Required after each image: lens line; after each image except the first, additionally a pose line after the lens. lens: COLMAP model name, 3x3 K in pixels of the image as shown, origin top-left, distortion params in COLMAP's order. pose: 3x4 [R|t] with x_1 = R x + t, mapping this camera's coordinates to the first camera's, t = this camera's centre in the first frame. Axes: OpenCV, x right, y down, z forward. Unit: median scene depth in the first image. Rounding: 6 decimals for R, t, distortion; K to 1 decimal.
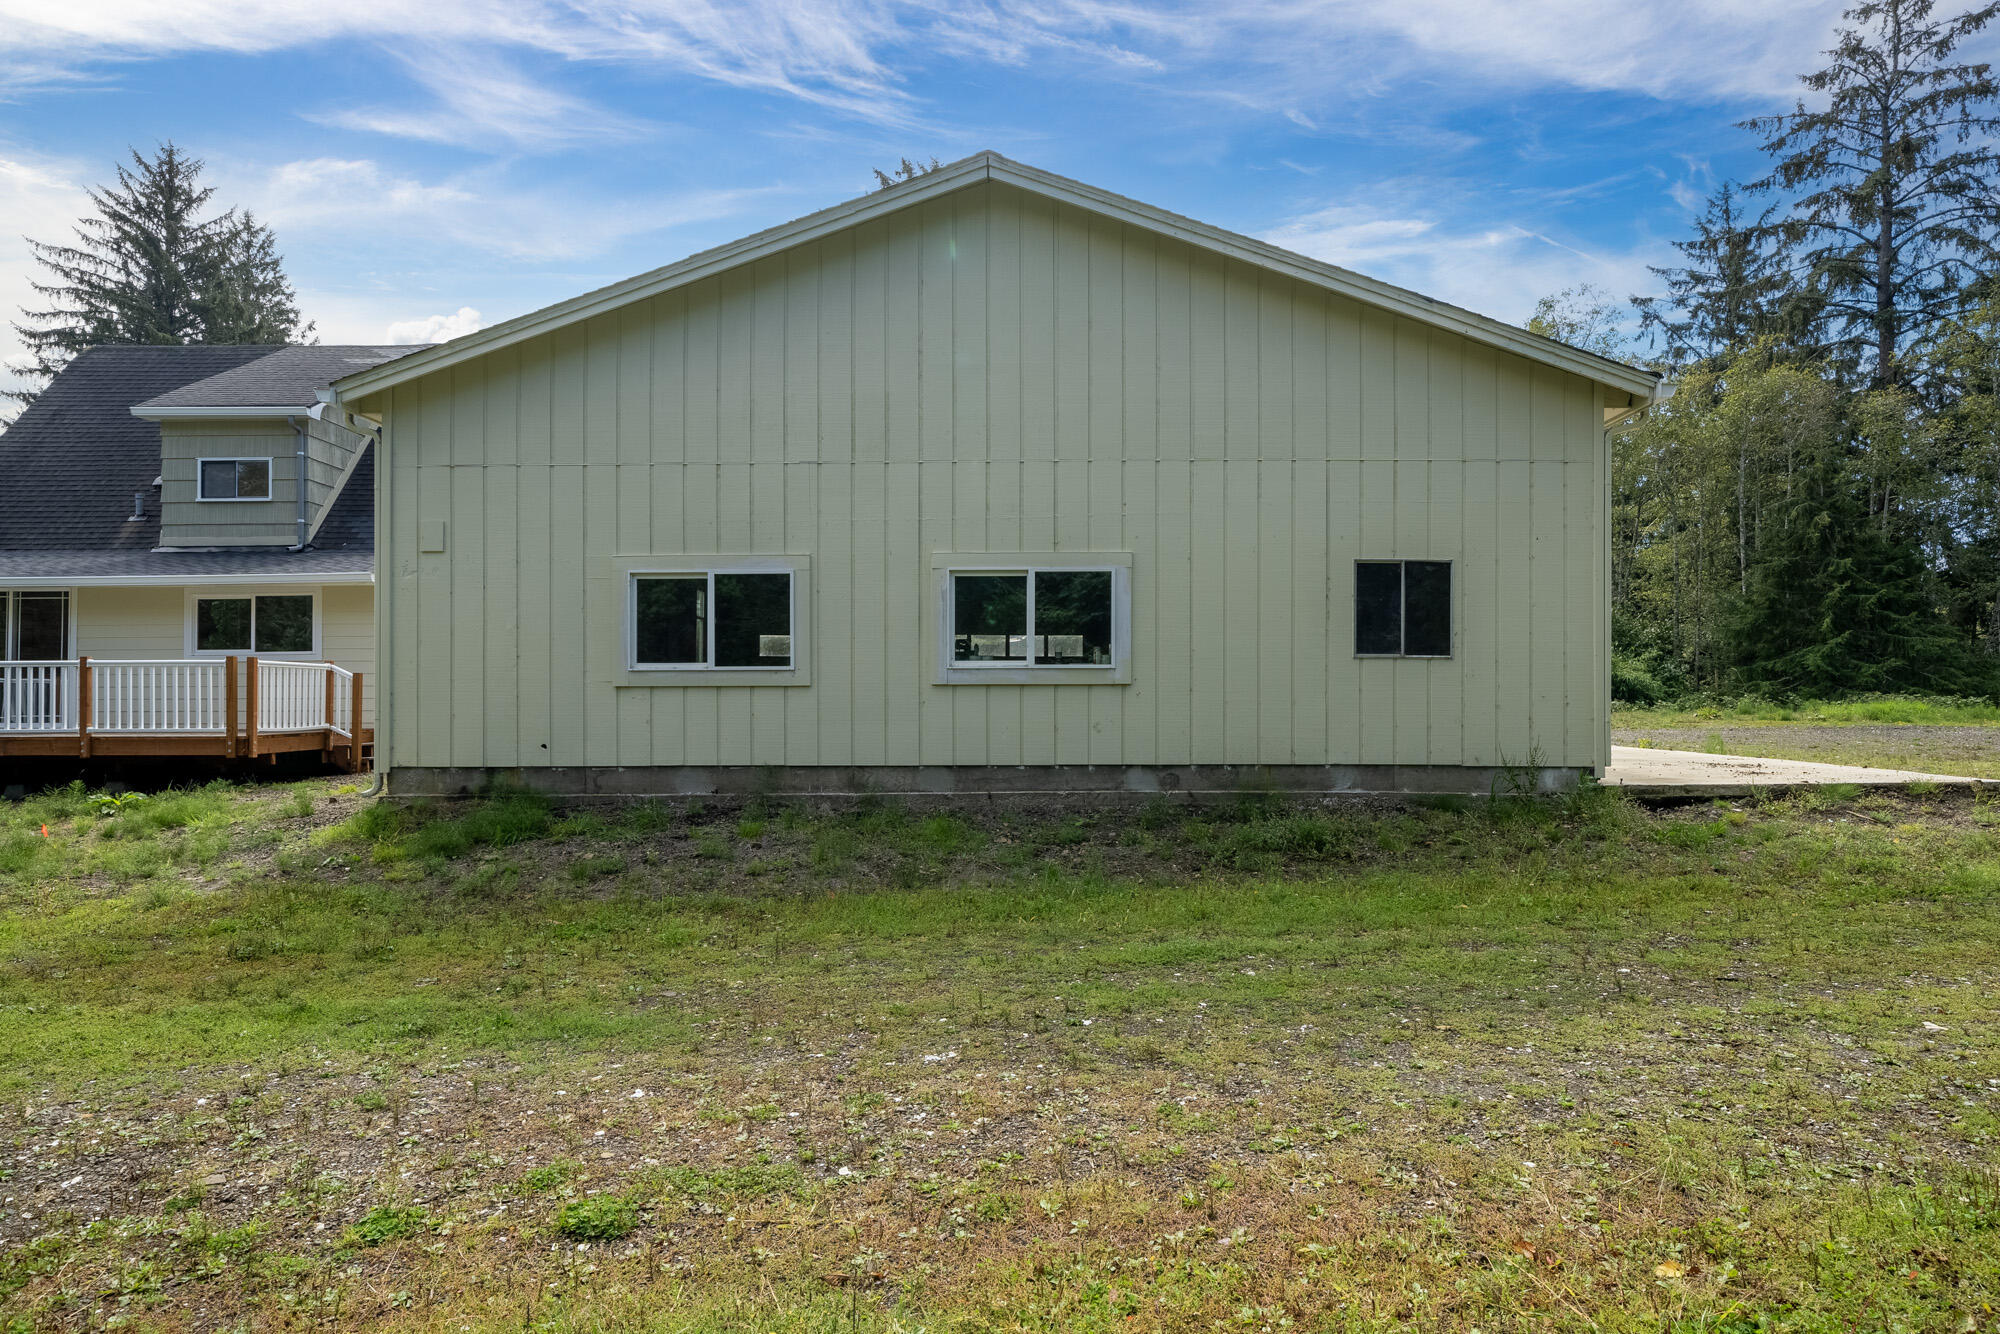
lens RADIAL K [[1181.7, 0, 1000.0], [0, 1181.7, 667.0], [0, 0, 1]] dist [-0.001250, -0.001770]
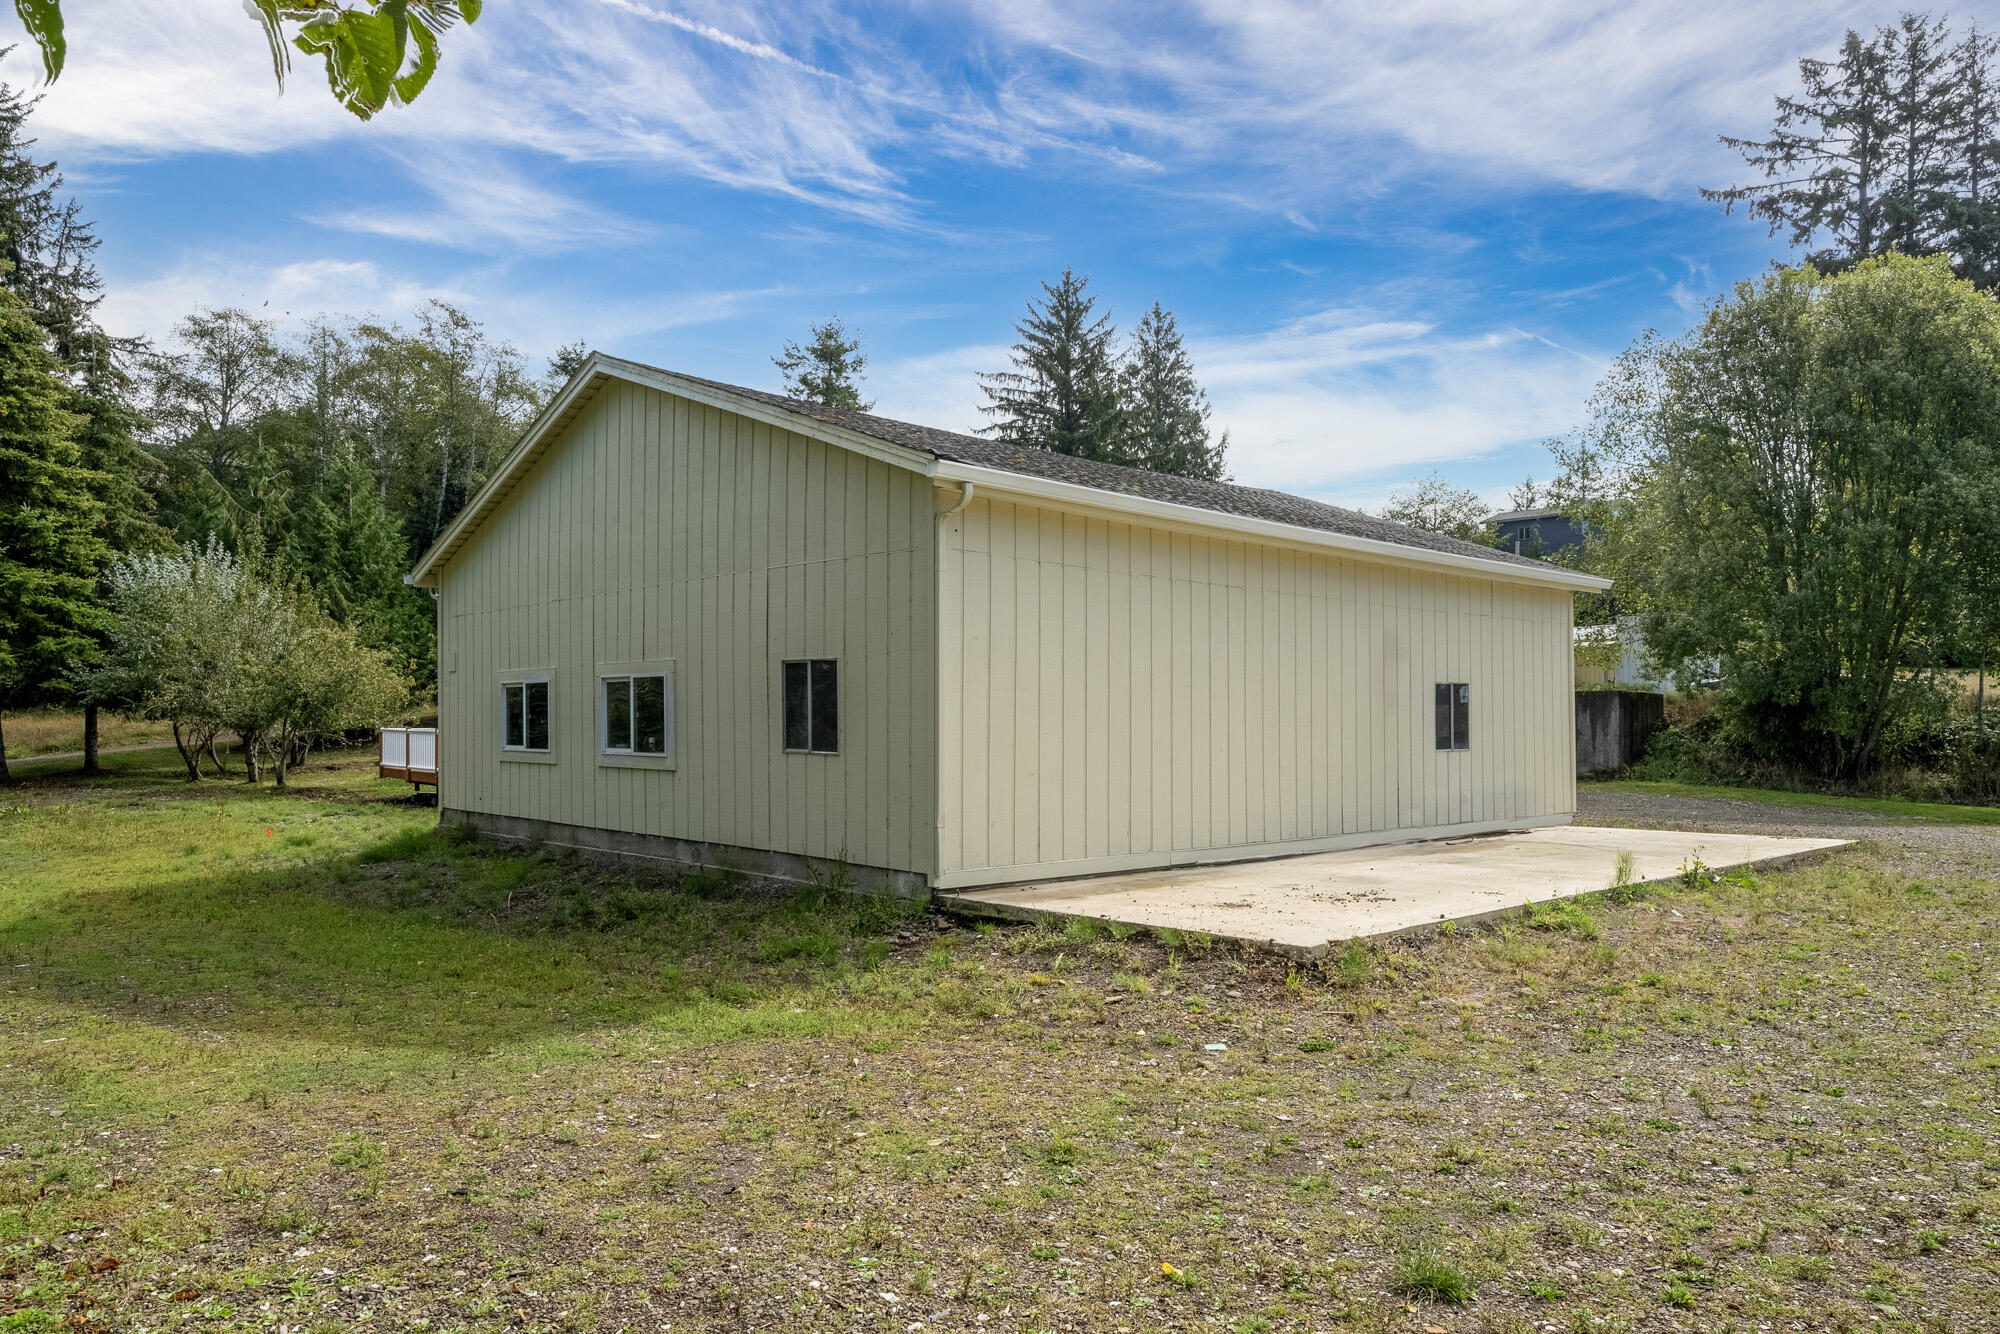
lens RADIAL K [[1310.9, 0, 1000.0], [0, 1310.9, 667.0], [0, 0, 1]] dist [0.022823, -0.000935]
pose [[0.693541, -0.024570, -0.719999, 0.199346], [0.006107, 0.999583, -0.028228, -0.007700], [0.720392, 0.015181, 0.693401, 0.049535]]
